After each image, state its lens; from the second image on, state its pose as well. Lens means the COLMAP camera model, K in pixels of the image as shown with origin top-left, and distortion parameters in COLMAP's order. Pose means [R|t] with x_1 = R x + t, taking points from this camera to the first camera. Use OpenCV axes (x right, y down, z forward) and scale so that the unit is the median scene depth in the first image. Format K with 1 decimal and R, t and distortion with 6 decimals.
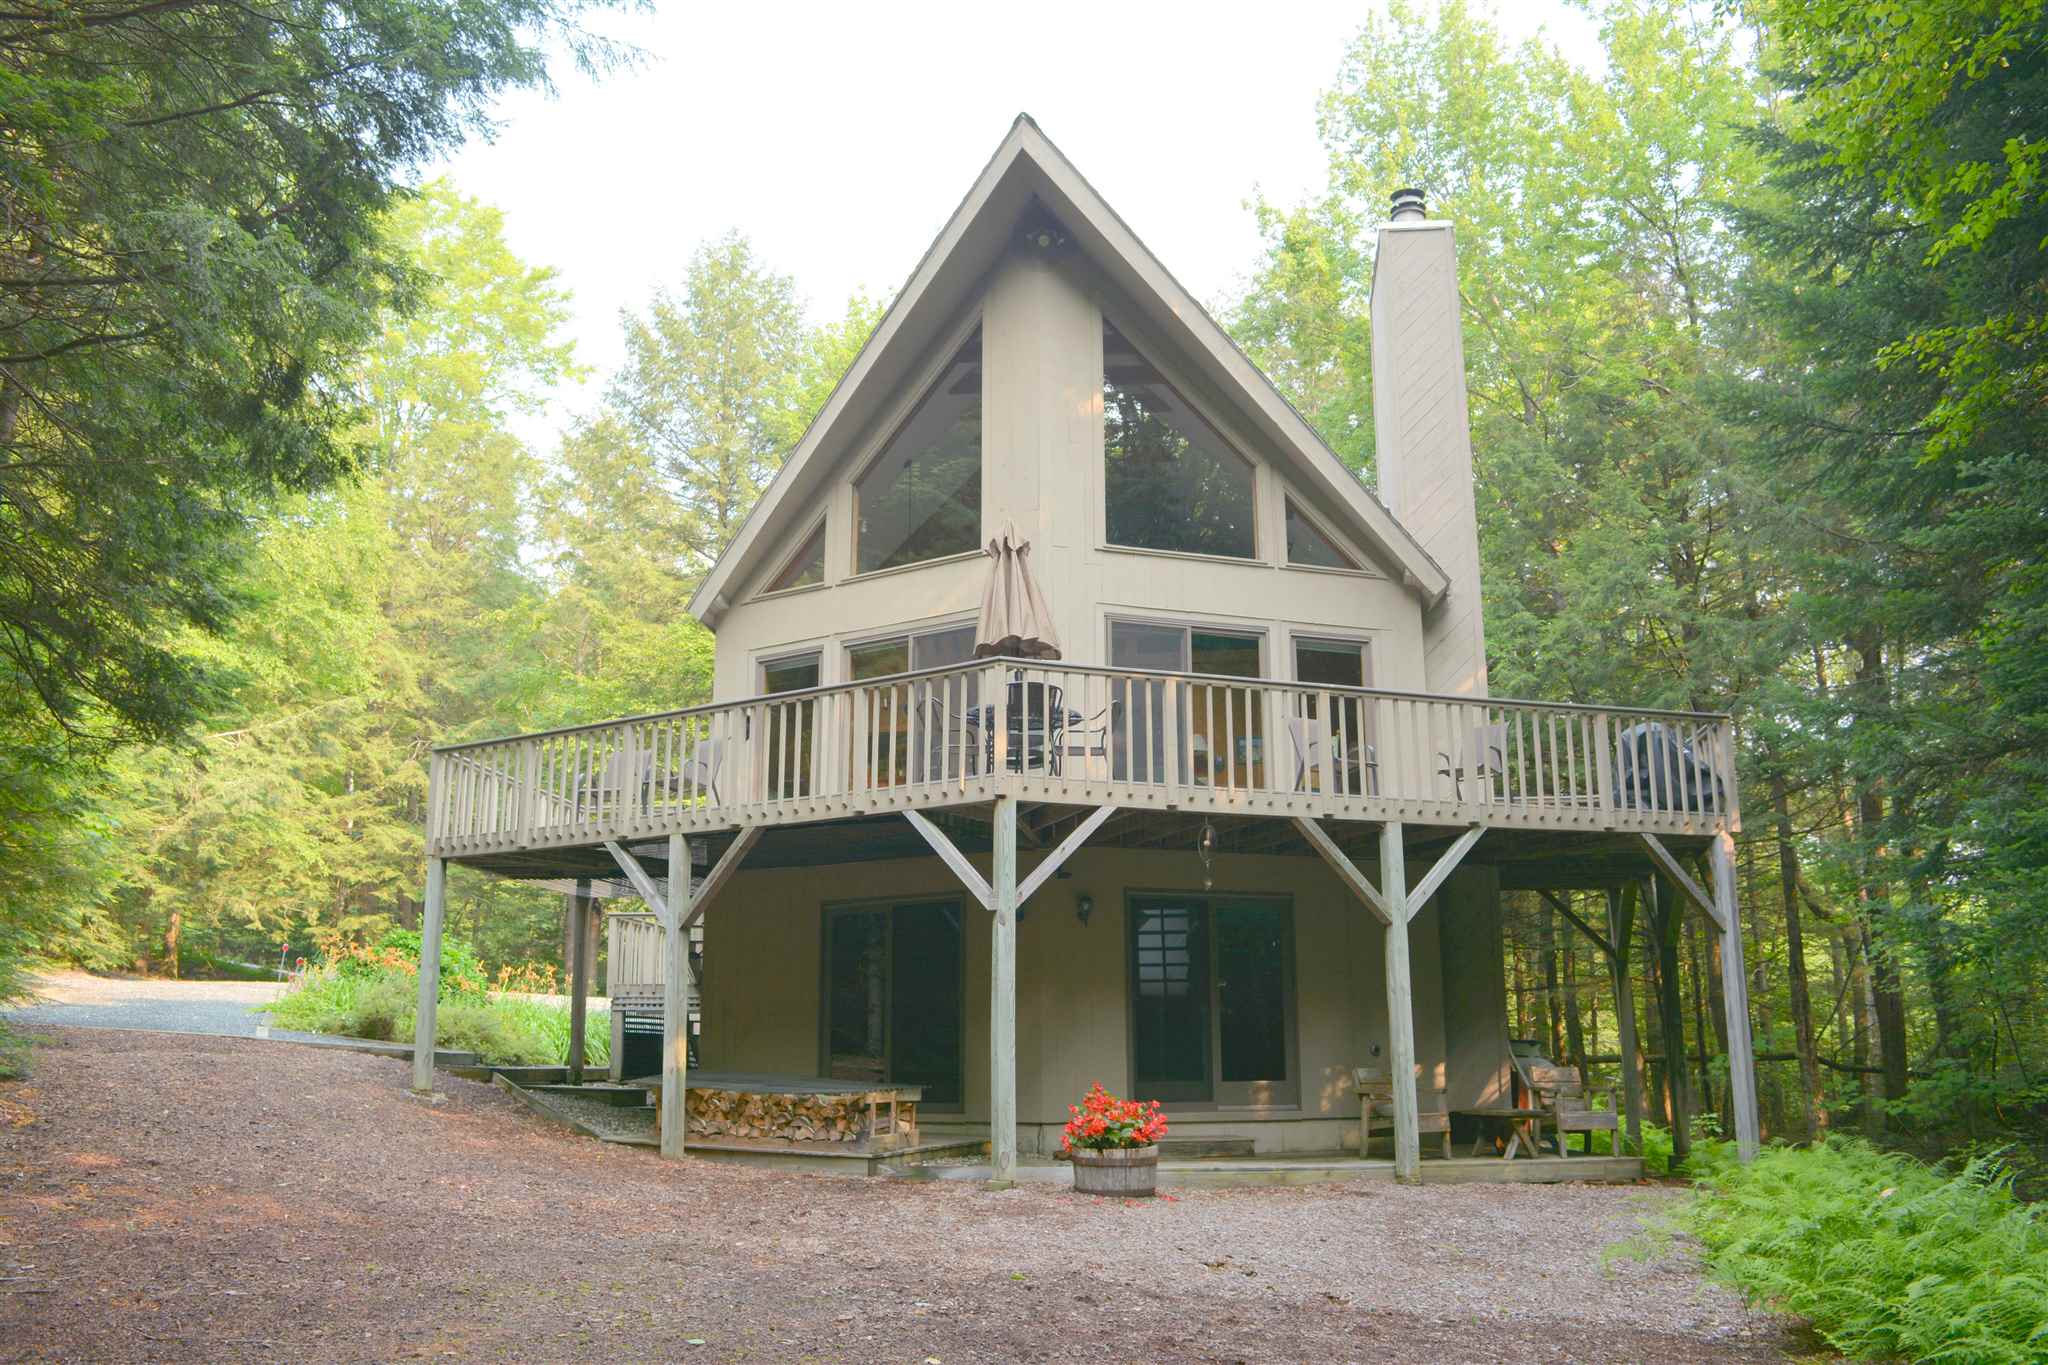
lens RADIAL K [[1599.2, 0, 1013.1], [0, 1599.2, 686.8], [0, 0, 1]] dist [-0.092662, 0.019401]
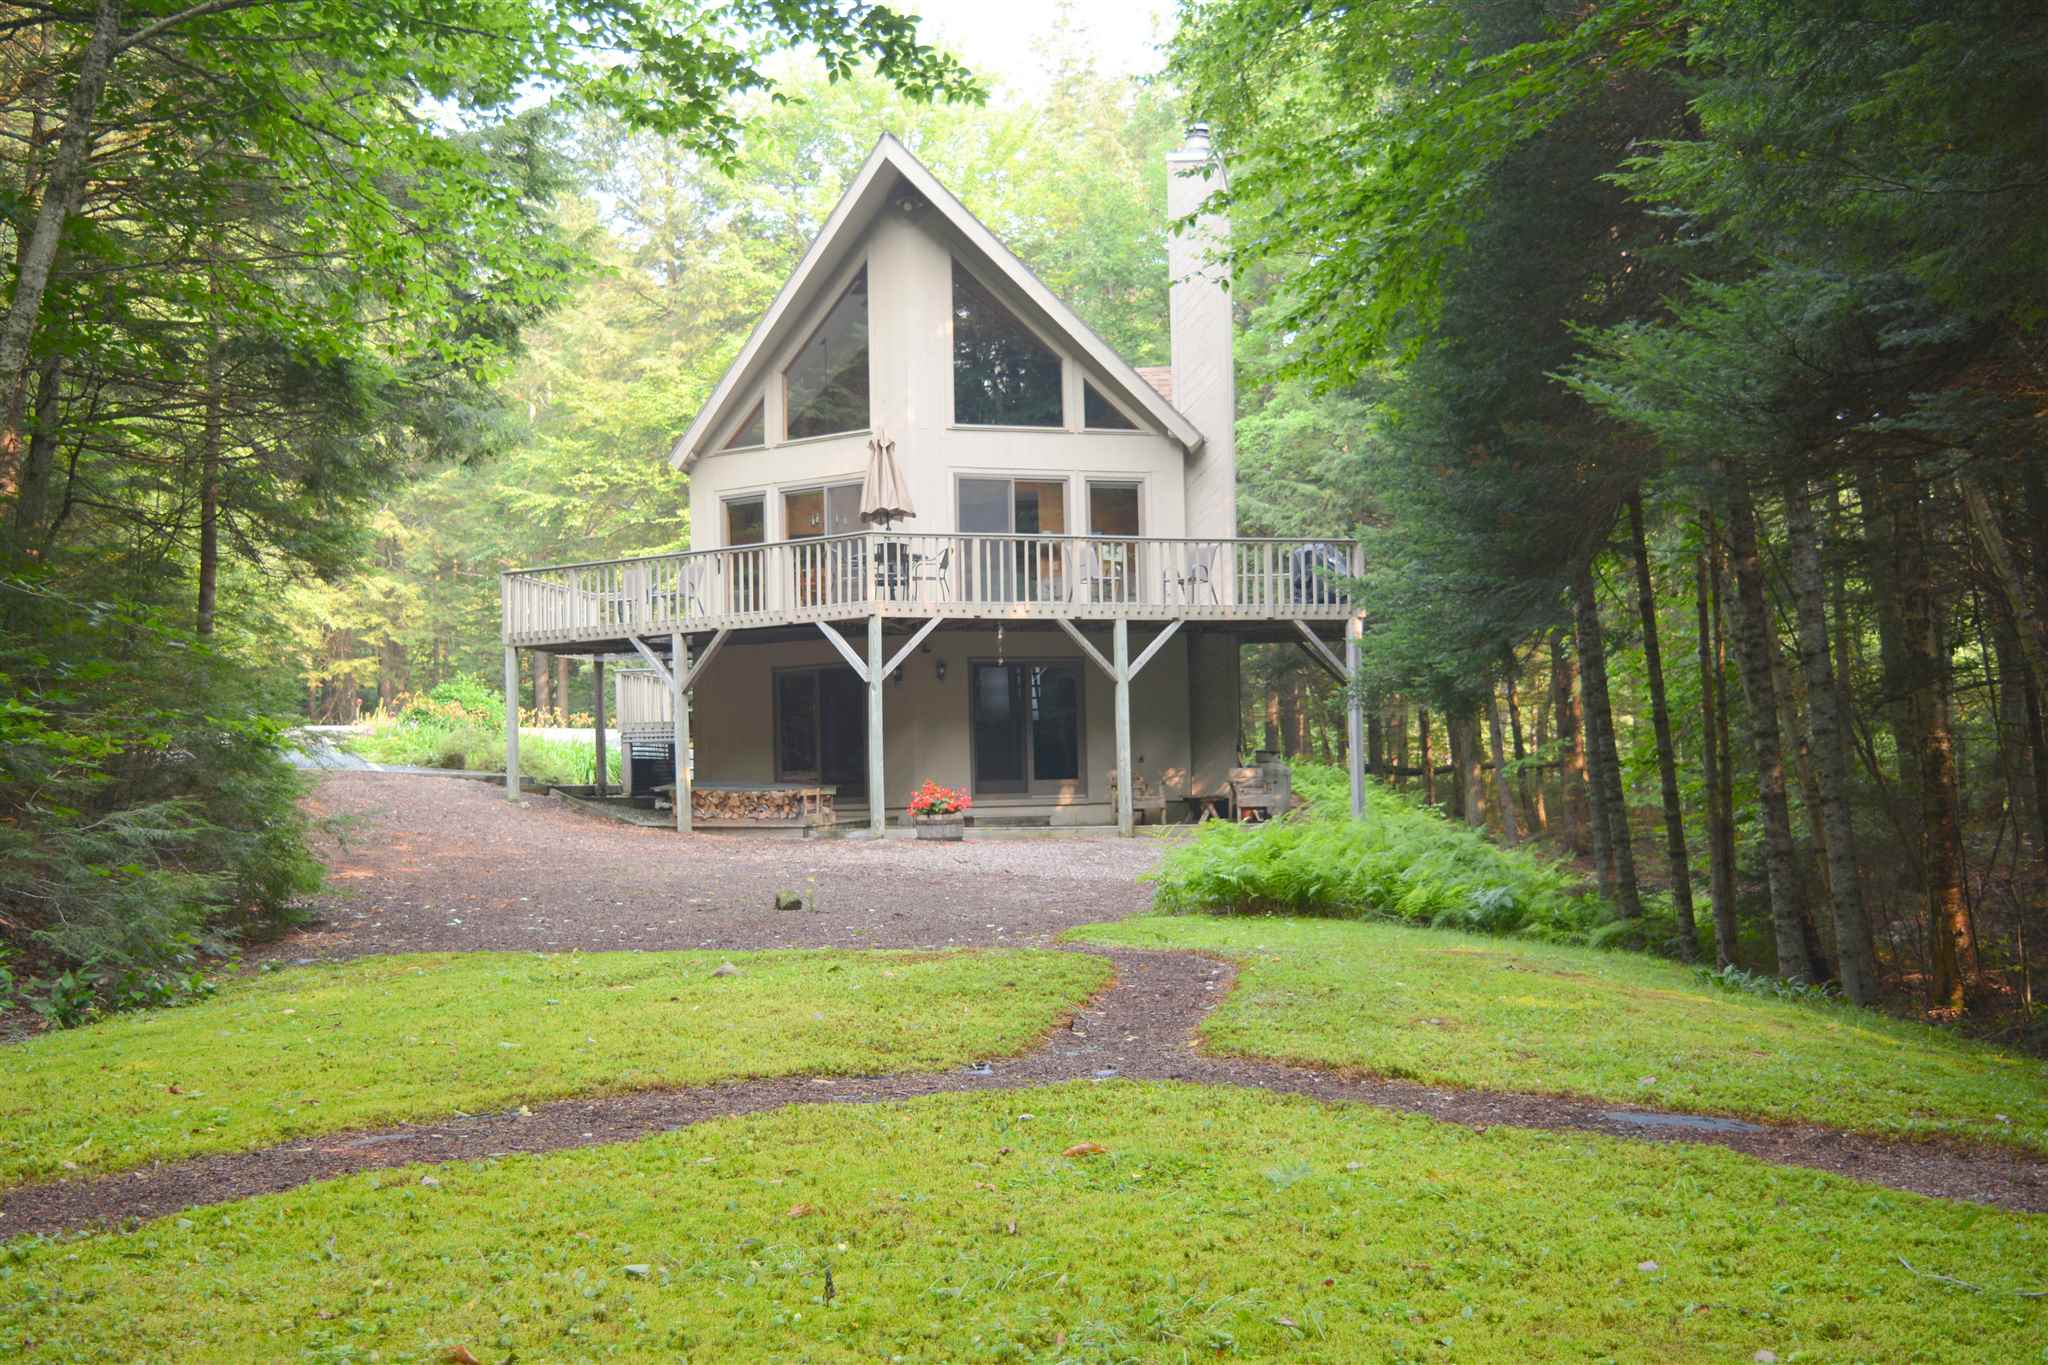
lens RADIAL K [[2093.1, 0, 1020.8], [0, 2093.1, 692.5], [0, 0, 1]] dist [-0.066458, 0.000000]
pose [[0.999676, -0.021545, -0.013519, 0.144600], [0.023680, 0.982370, 0.185441, -0.208890], [0.009285, -0.185701, 0.982562, -0.965236]]
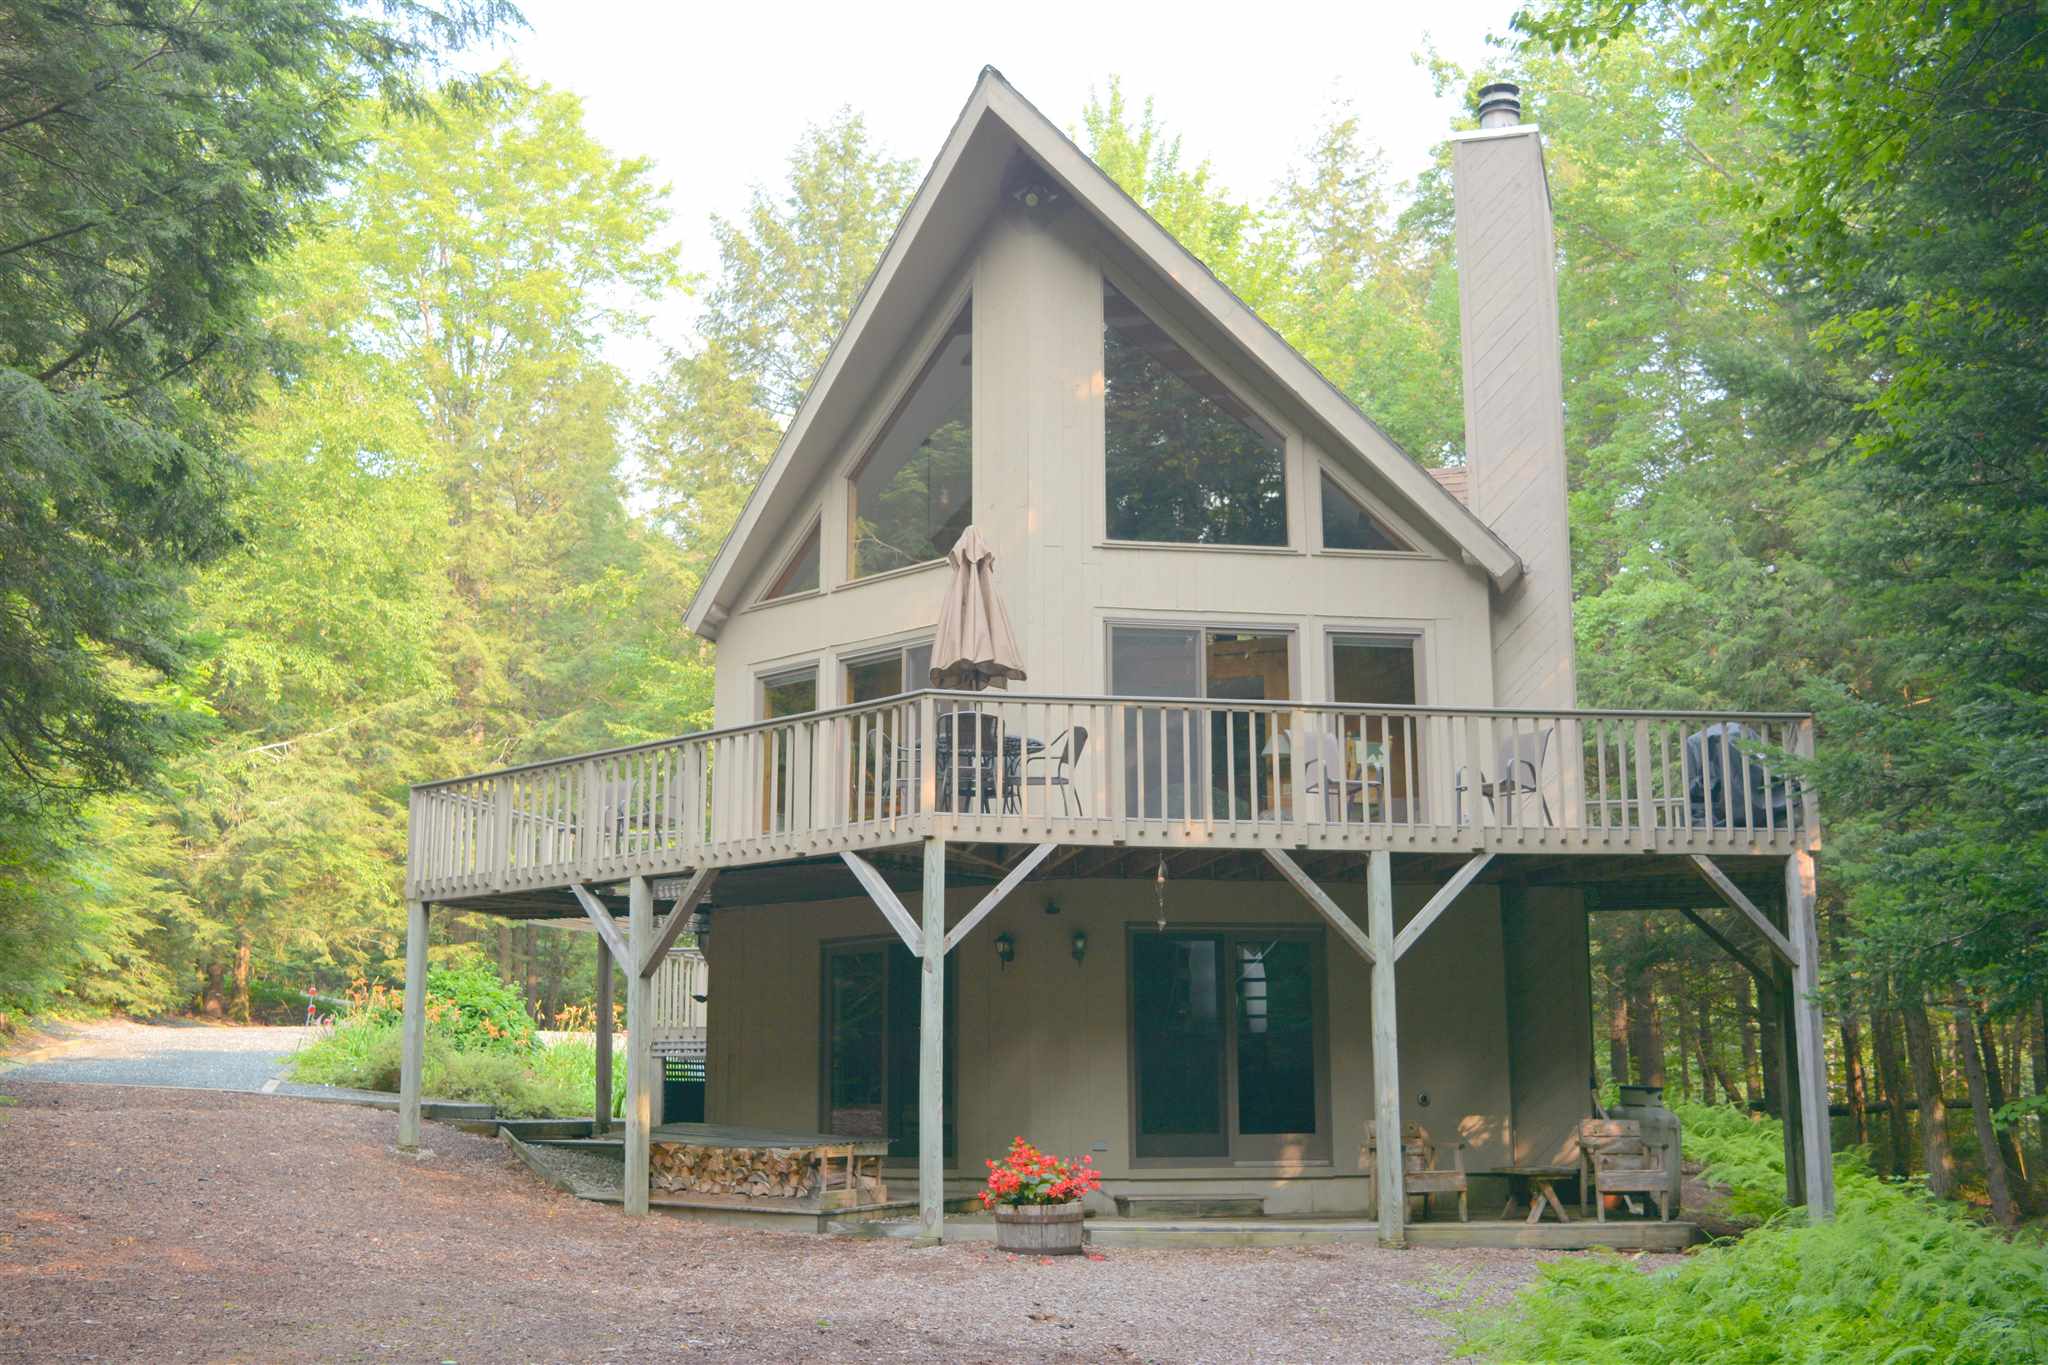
lens RADIAL K [[2093.1, 0, 1033.8], [0, 2093.1, 693.4], [0, 0, 1]] dist [-0.066458, 0.000000]
pose [[0.987984, -0.032763, -0.151044, 0.199298], [0.038321, 0.998686, 0.034034, -0.046400], [0.149731, -0.039413, 0.987941, -0.178044]]
